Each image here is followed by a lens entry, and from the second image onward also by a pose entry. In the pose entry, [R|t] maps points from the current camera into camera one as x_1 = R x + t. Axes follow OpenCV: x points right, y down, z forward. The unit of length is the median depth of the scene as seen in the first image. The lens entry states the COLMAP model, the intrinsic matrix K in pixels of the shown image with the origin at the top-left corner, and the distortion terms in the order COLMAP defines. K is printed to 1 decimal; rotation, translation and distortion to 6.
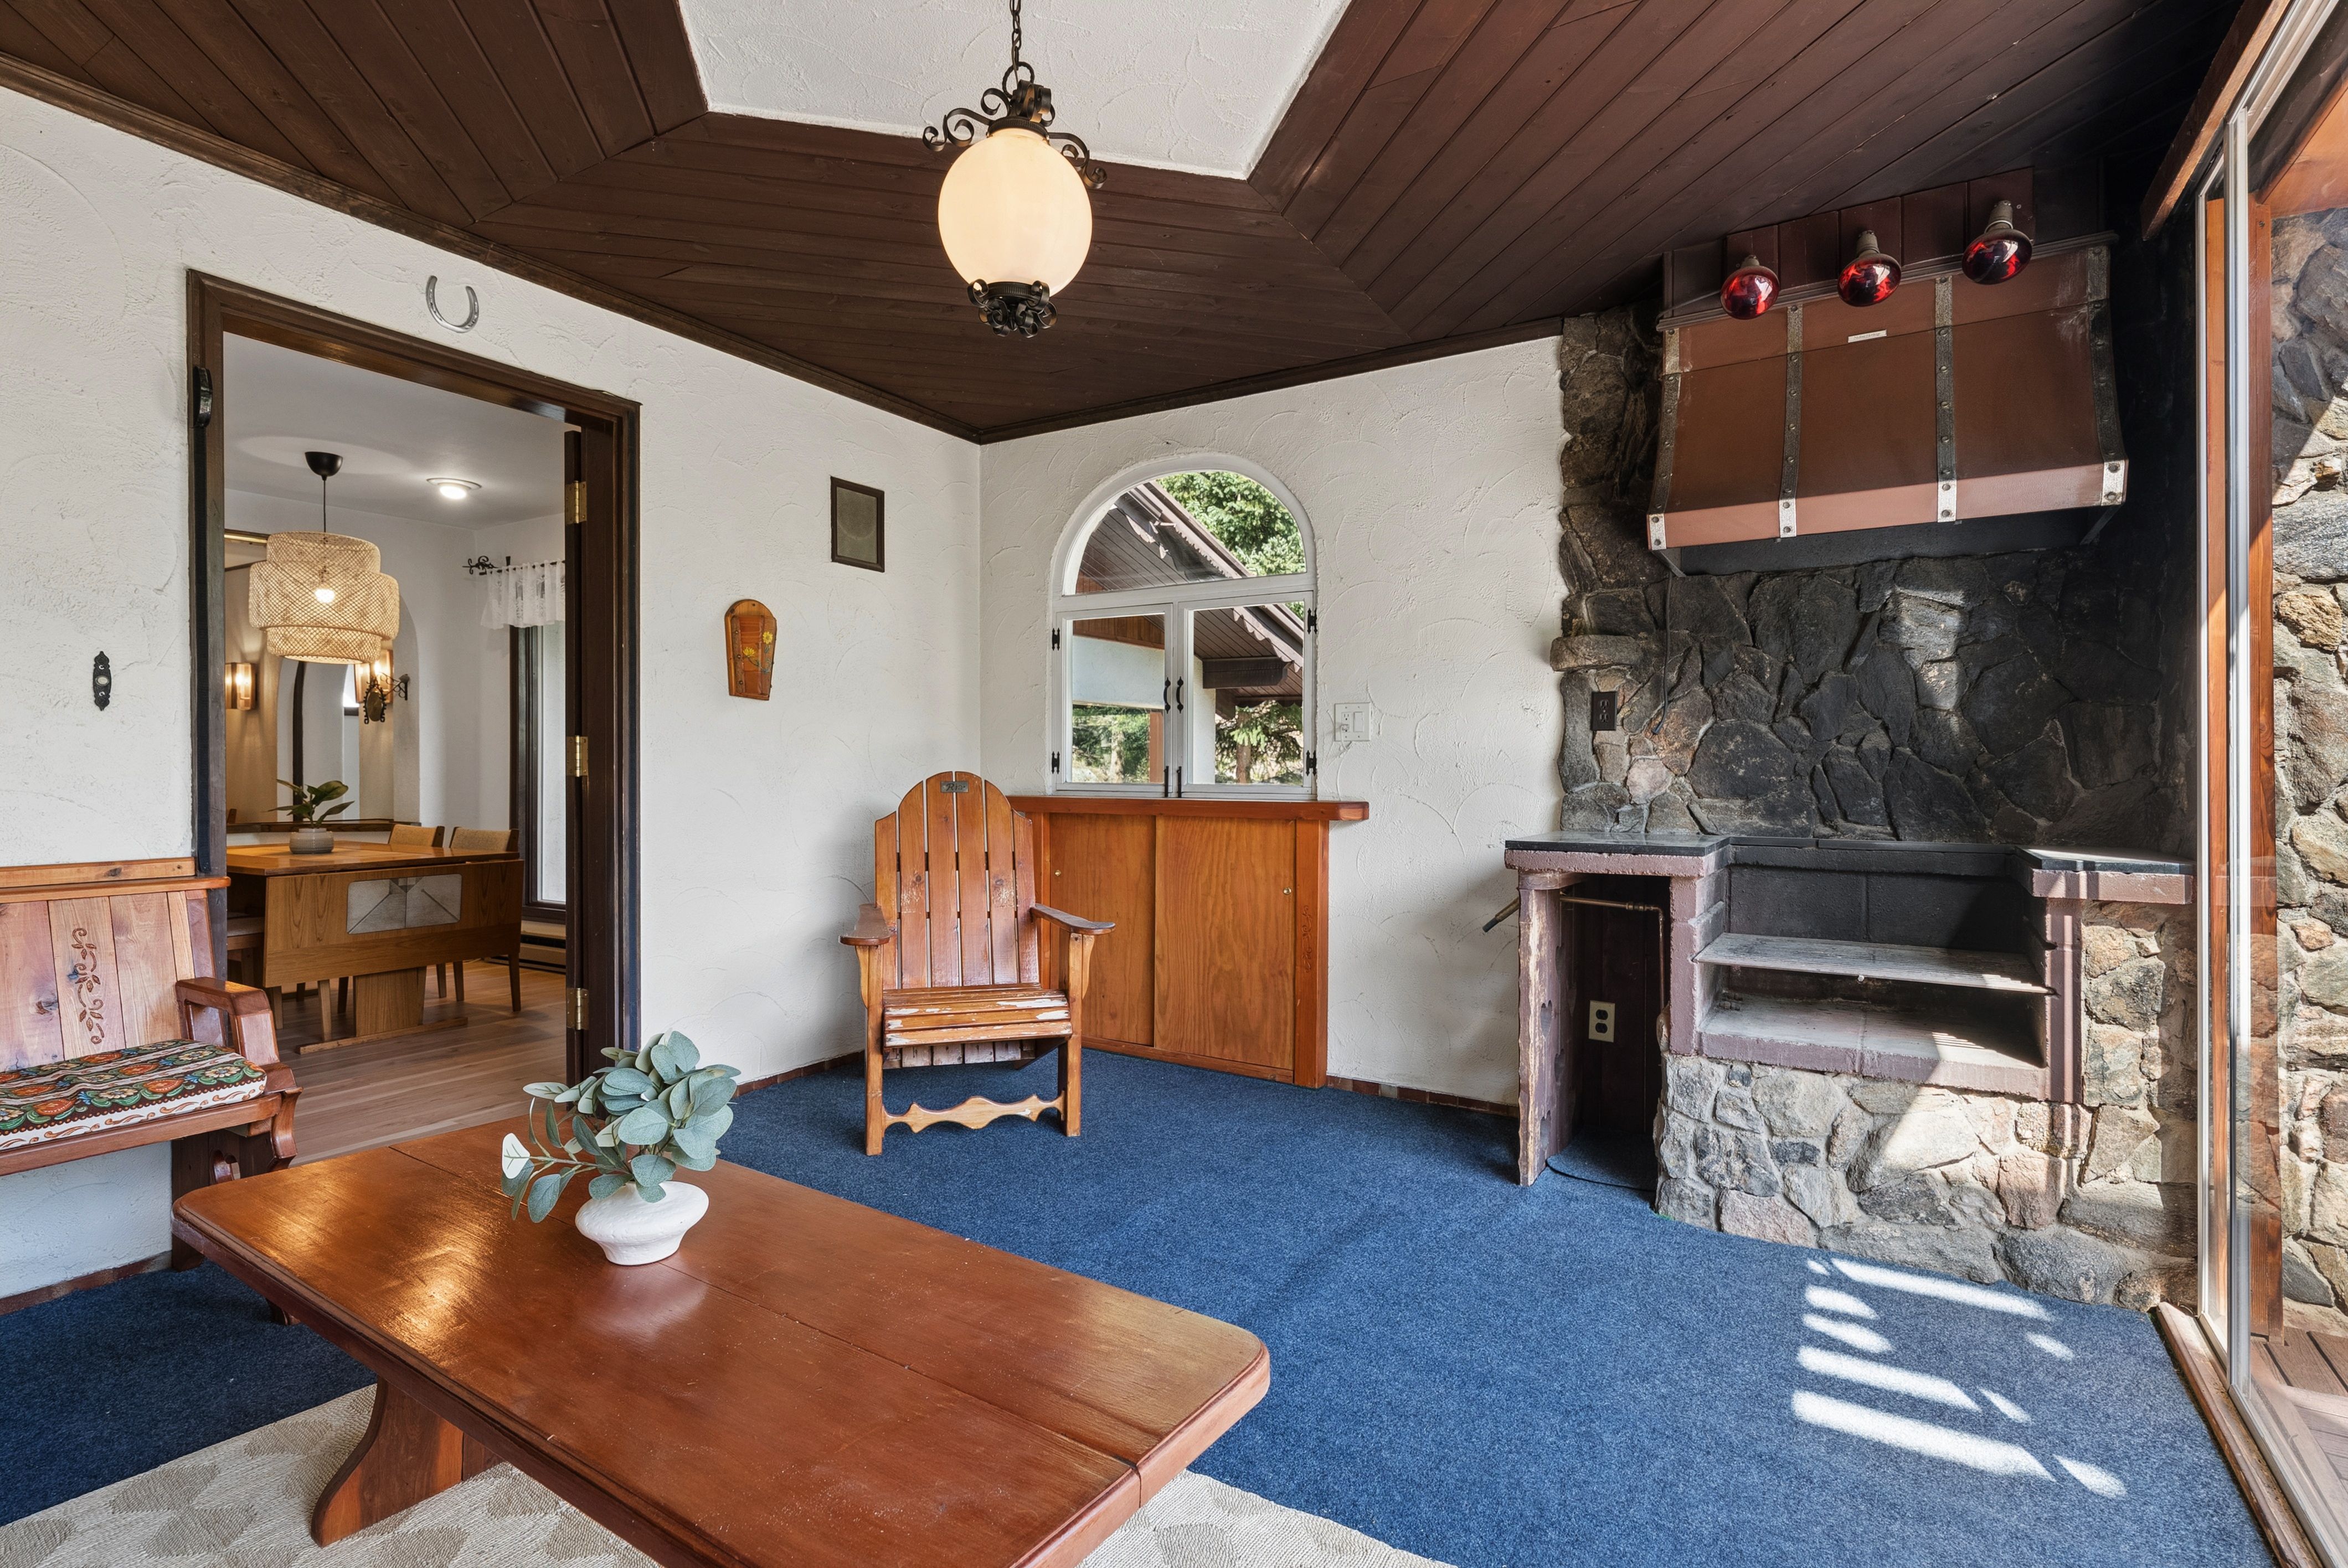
lens RADIAL K [[1150.5, 0, 1180.0], [0, 1150.5, 772.2], [0, 0, 1]] dist [-0.001362, 0.000075]
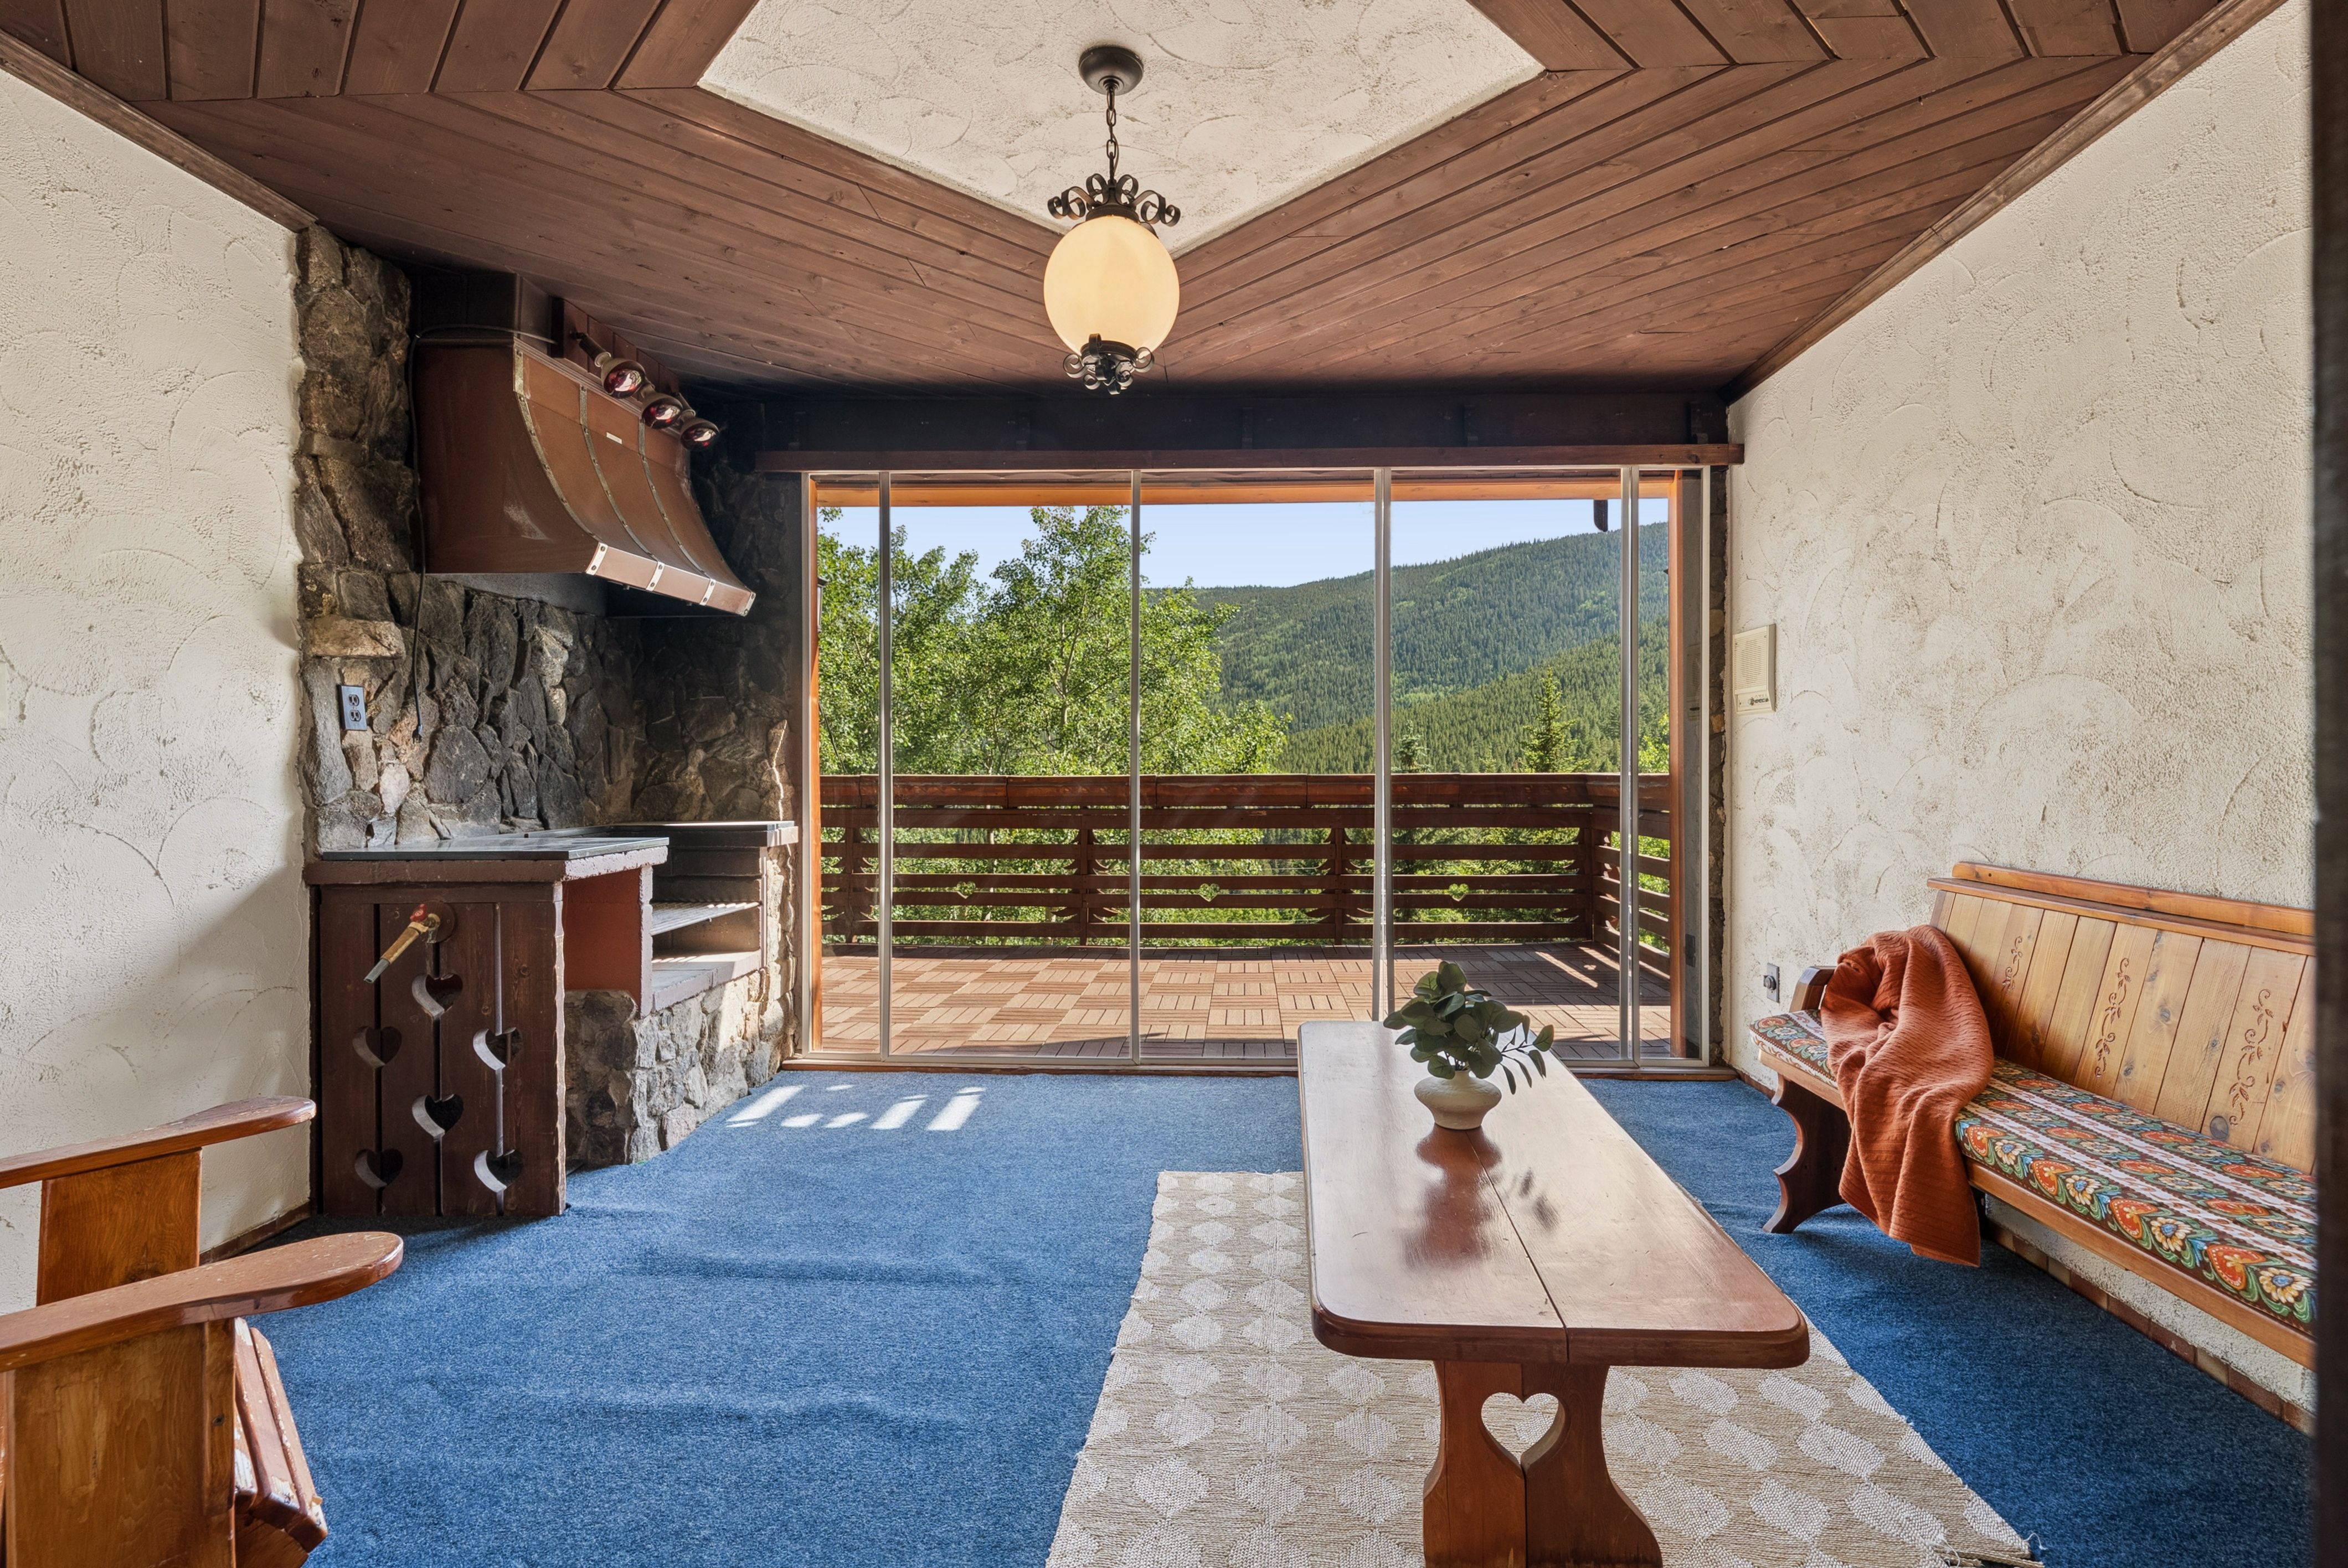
lens RADIAL K [[1071.9, 0, 1240.6], [0, 1071.9, 763.8], [0, 0, 1]] dist [0.000662, 0.000140]
pose [[-0.492691, 0.000047, 0.870204, -0.745173], [0.008534, 0.999952, 0.004778, -0.010829], [-0.870162, 0.009781, -0.492668, 0.930591]]
